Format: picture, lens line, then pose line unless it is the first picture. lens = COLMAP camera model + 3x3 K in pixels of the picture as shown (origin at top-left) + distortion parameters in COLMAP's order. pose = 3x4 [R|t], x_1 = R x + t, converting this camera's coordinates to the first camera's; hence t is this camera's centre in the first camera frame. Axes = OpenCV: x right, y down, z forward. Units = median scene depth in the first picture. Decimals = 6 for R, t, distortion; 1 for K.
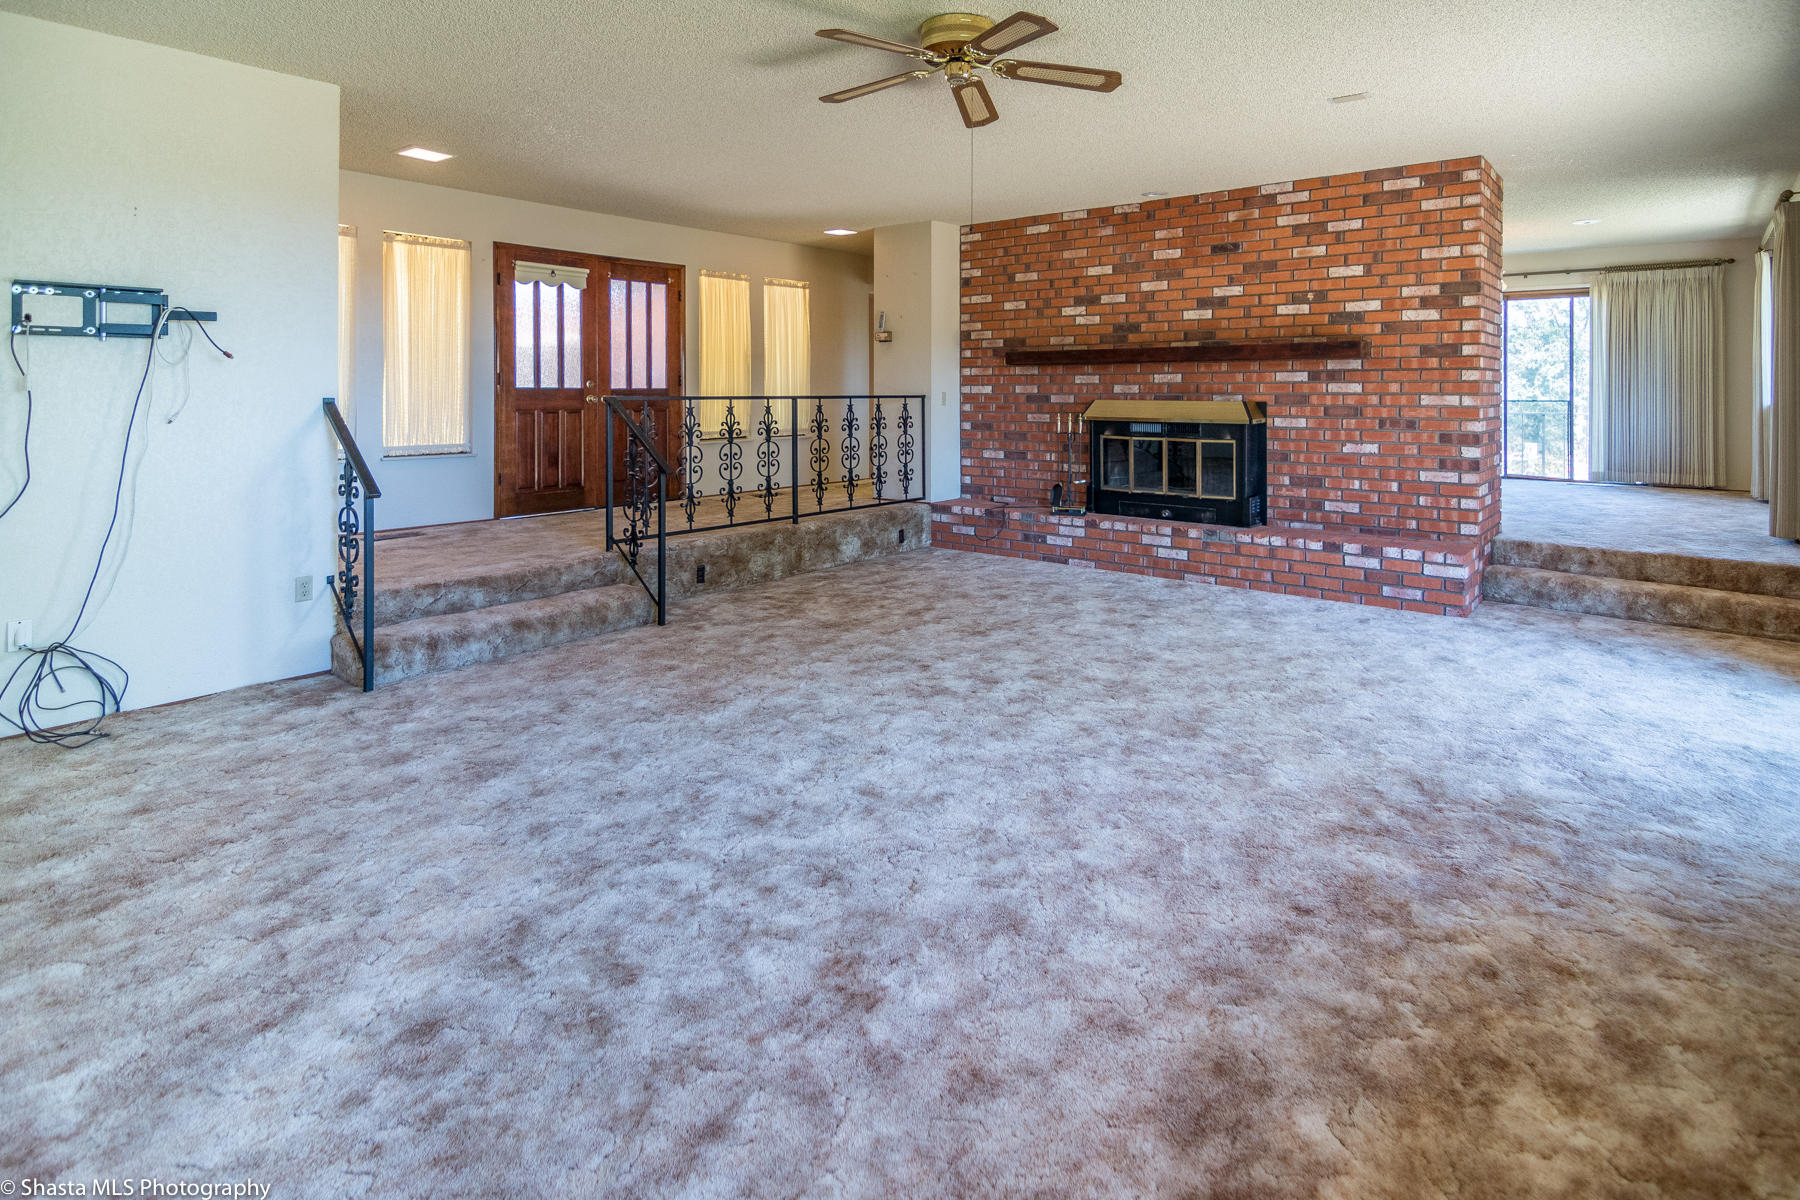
lens RADIAL K [[894.0, 0, 900.0], [0, 894.0, 600.0], [0, 0, 1]] dist [-0.003431, -0.000365]
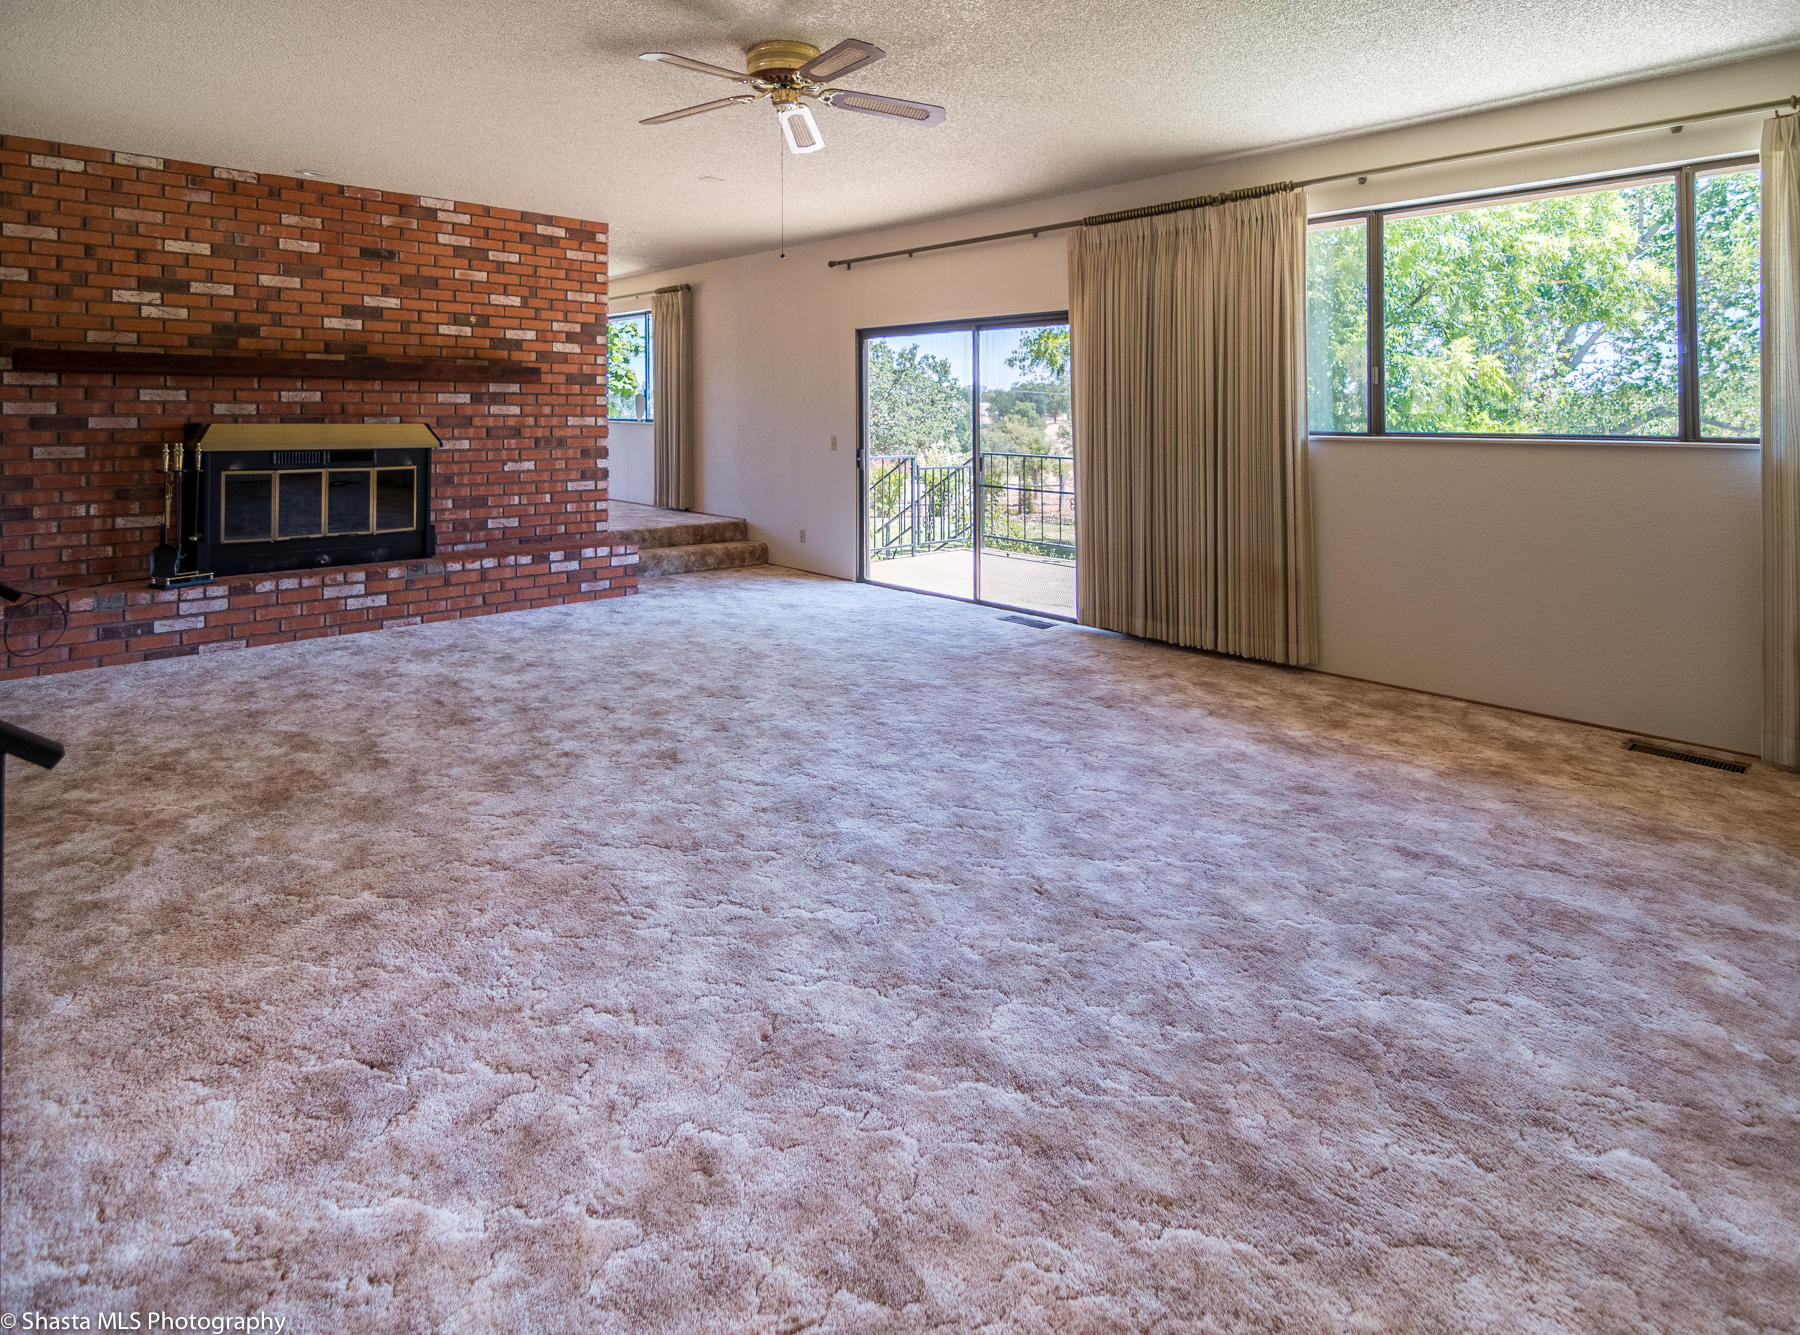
lens RADIAL K [[981.1, 0, 900.0], [0, 981.1, 667.5], [0, 0, 1]] dist [0.000841, -0.003057]
pose [[0.111803, -0.255549, 0.960310, -0.624715], [0.213471, 0.949984, 0.227948, -0.108258], [-0.970531, 0.179514, 0.160763, 0.396943]]
